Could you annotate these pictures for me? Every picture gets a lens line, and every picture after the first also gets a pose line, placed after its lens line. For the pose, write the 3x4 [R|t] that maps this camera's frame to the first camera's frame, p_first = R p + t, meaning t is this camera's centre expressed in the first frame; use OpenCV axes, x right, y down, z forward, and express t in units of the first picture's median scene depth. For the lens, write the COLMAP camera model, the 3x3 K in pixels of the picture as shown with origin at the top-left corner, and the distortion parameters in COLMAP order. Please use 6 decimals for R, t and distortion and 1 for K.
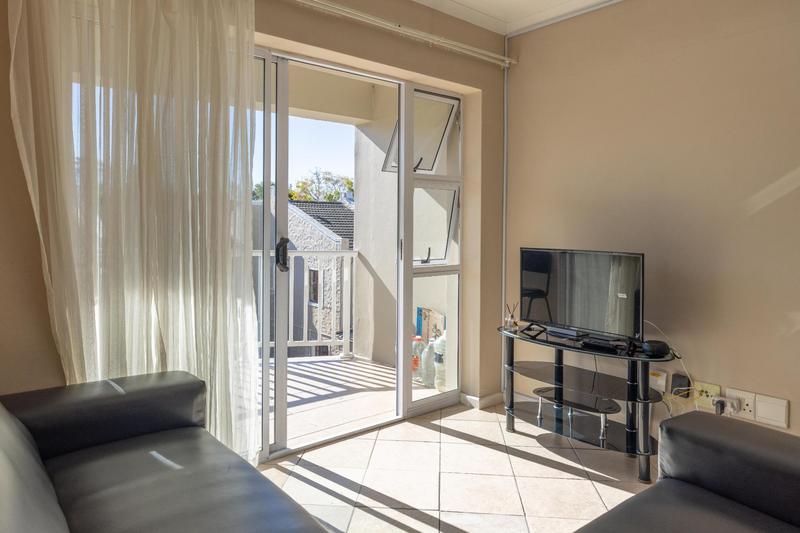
lens RADIAL K [[526.2, 0, 400.3], [0, 526.2, 226.6], [0, 0, 1]] dist [0.003302, 0.001670]
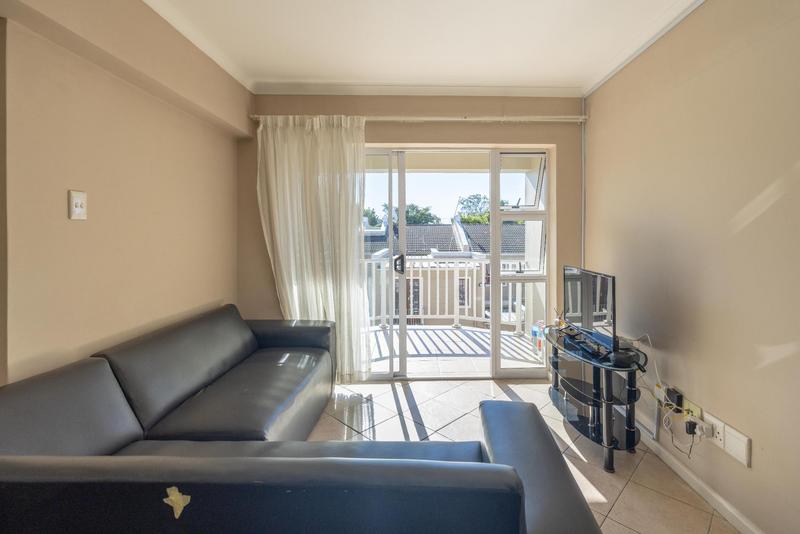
lens RADIAL K [[367.5, 0, 431.1], [0, 367.5, 237.0], [0, 0, 1]] dist [-0.001056, -0.000145]
pose [[0.789048, -0.005315, -0.614308, 0.641055], [0.005481, 0.999984, -0.001612, -0.037675], [0.614307, -0.002095, 0.789065, 0.106383]]
